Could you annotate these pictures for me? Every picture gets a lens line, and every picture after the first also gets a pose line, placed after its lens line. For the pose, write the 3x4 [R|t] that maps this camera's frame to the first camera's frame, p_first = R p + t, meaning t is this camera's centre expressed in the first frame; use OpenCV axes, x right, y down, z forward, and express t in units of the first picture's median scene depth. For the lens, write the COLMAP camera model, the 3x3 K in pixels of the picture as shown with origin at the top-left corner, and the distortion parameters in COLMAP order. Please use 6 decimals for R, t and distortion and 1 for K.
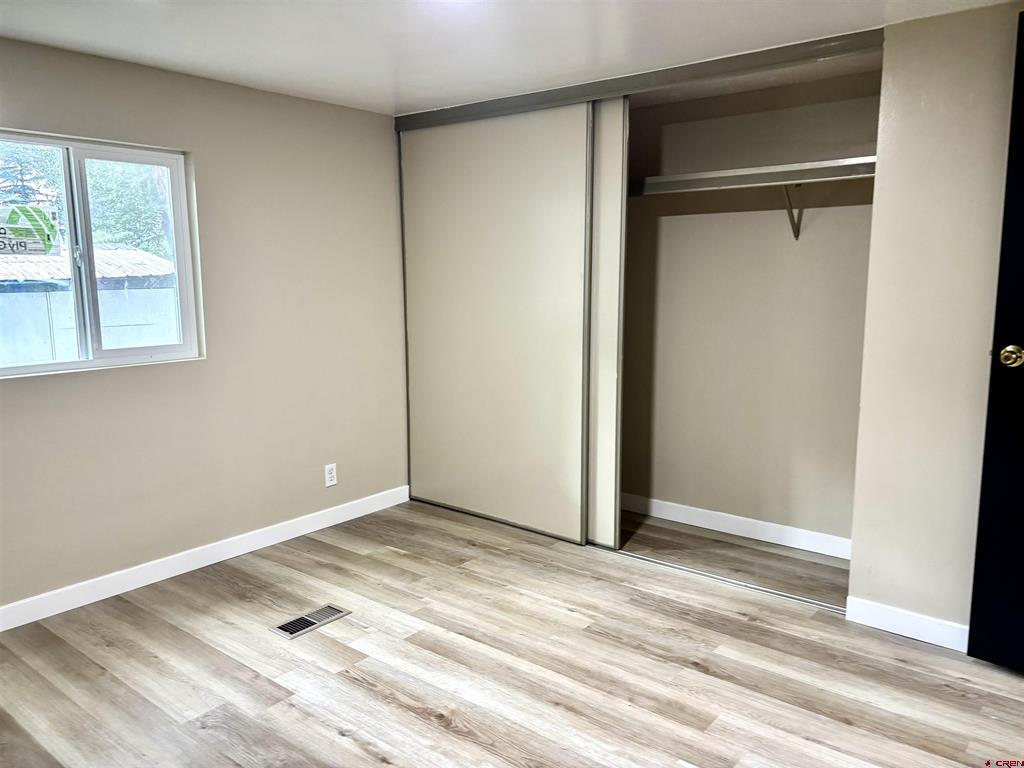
lens RADIAL K [[787.3, 0, 509.0], [0, 787.3, 384.7], [0, 0, 1]] dist [0.046601, 0.005983]
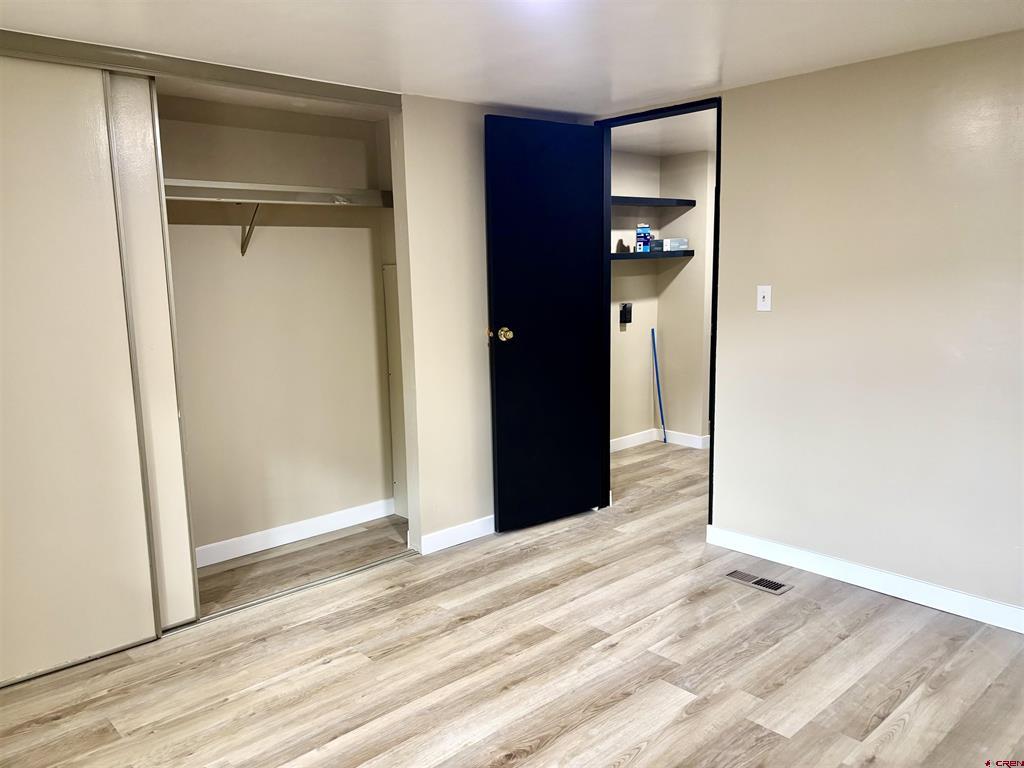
lens RADIAL K [[787.3, 0, 509.0], [0, 787.3, 384.7], [0, 0, 1]] dist [0.046601, 0.005983]
pose [[0.141512, -0.143729, 0.979447, -0.745719], [0.169053, 0.978379, 0.119147, -0.097832], [-0.975395, 0.148718, 0.162750, 0.618559]]
